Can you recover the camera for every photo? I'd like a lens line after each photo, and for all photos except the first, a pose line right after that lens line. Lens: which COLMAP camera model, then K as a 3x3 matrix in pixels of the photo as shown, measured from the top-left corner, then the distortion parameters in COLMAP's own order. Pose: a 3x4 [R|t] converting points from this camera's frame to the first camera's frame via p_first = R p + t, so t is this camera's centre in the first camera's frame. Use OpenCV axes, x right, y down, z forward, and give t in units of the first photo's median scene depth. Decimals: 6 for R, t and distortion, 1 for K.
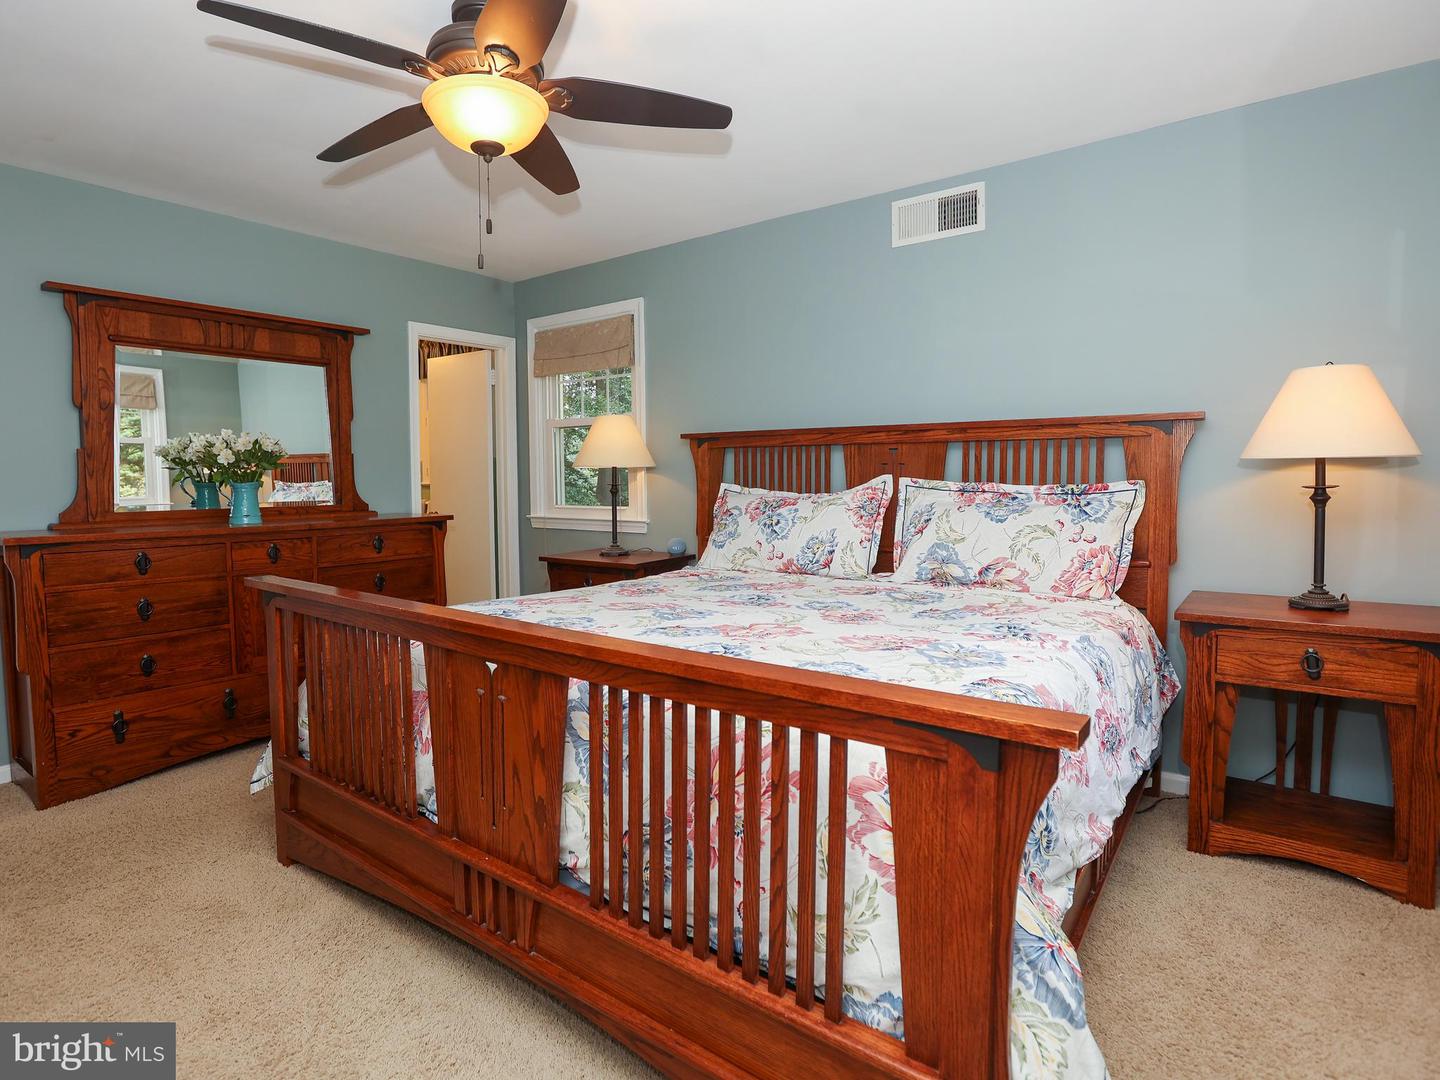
lens RADIAL K [[778.3, 0, 722.6], [0, 778.3, 529.3], [0, 0, 1]] dist [-0.062945, 0.030366]
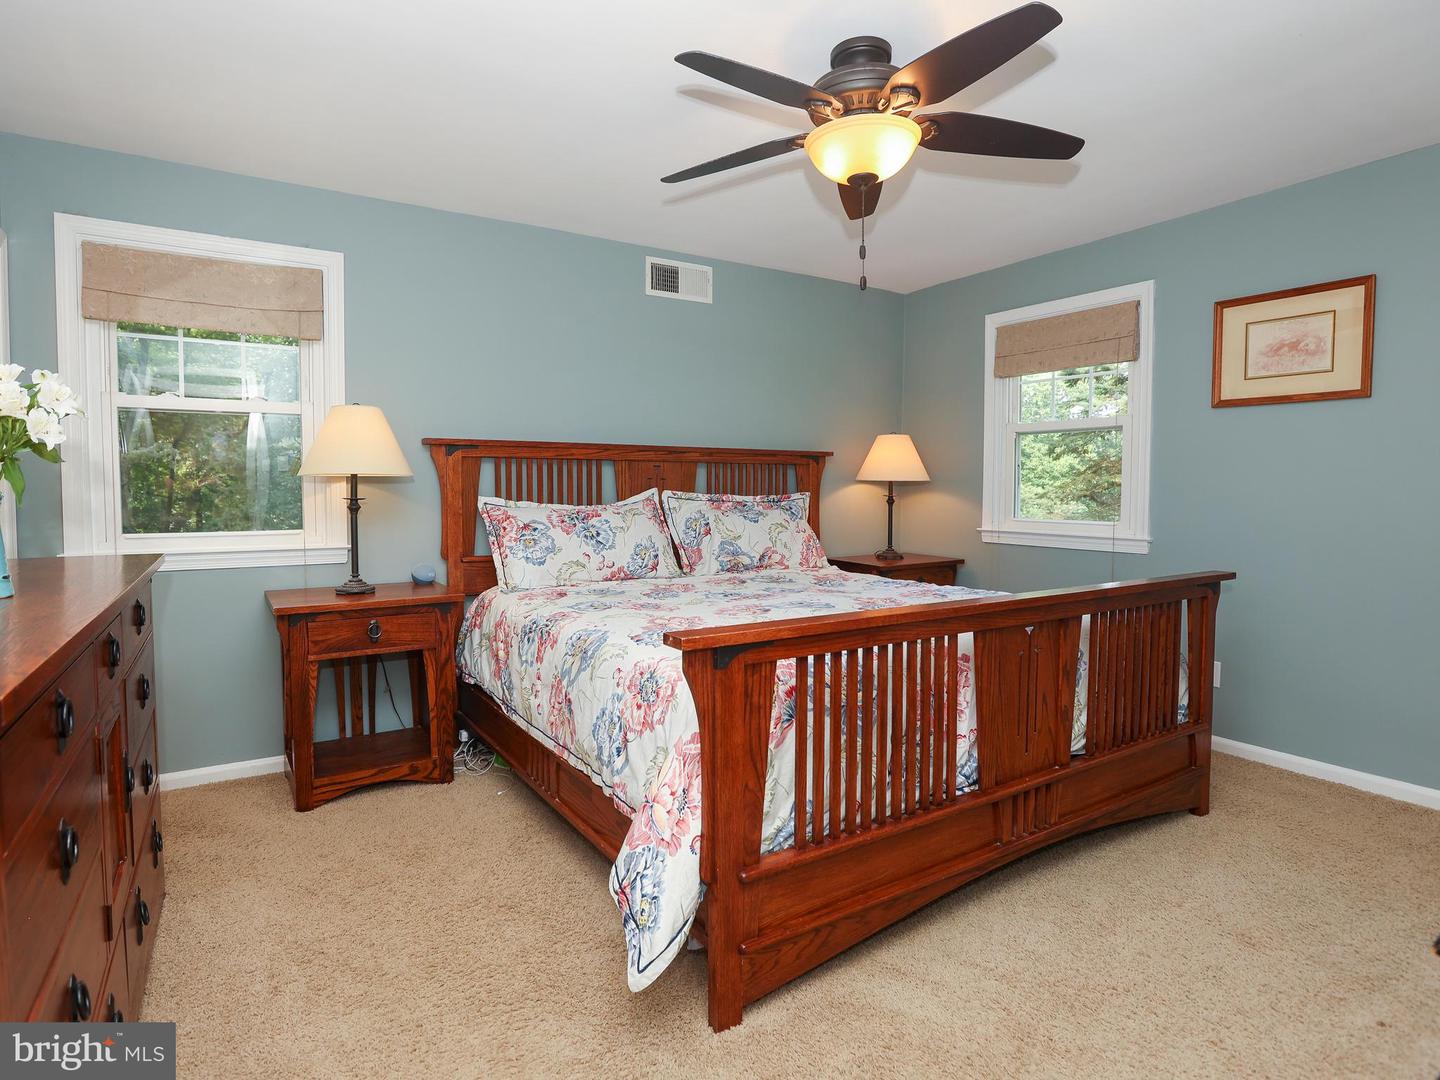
lens RADIAL K [[778.3, 0, 722.6], [0, 778.3, 529.3], [0, 0, 1]] dist [-0.062945, 0.030366]
pose [[0.354753, -0.051918, 0.933518, -0.860969], [0.051030, 0.998044, 0.036115, -0.044909], [-0.933567, 0.034826, 0.356708, 0.483838]]
